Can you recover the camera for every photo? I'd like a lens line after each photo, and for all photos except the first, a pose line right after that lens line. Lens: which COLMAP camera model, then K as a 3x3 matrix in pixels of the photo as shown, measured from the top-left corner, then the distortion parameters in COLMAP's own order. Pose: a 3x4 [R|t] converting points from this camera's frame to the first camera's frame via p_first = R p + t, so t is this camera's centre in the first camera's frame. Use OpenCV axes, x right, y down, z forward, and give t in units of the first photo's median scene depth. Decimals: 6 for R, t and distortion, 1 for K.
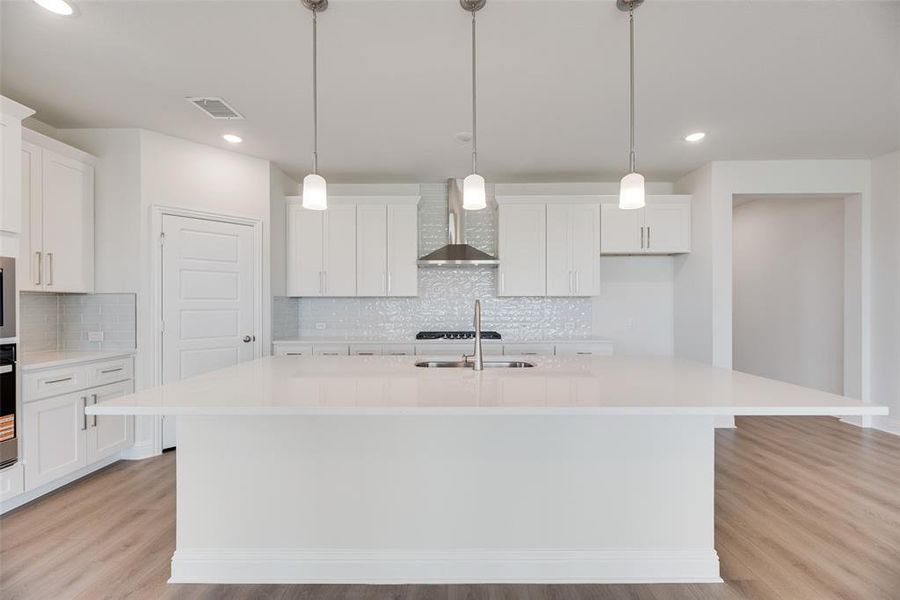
lens RADIAL K [[372.7, 0, 448.1], [0, 372.7, 303.3], [0, 0, 1]] dist [-0.004064, -0.000062]
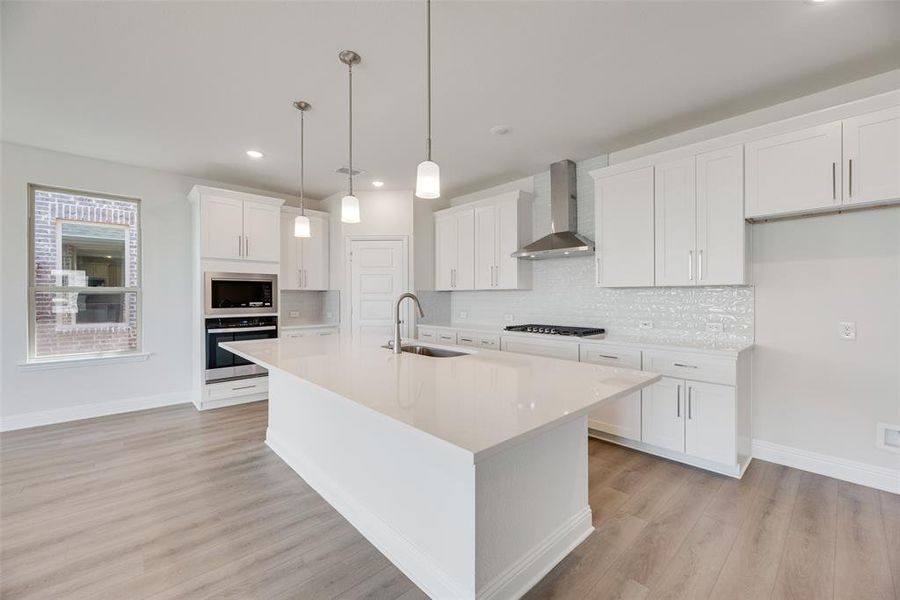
lens RADIAL K [[372.7, 0, 449.5], [0, 372.7, 298.1], [0, 0, 1]] dist [-0.004064, -0.000062]
pose [[0.668921, 0.002587, -0.743329, 0.725686], [0.002222, 0.999983, 0.005480, 0.000409], [0.743331, -0.005317, 0.668903, 0.236750]]
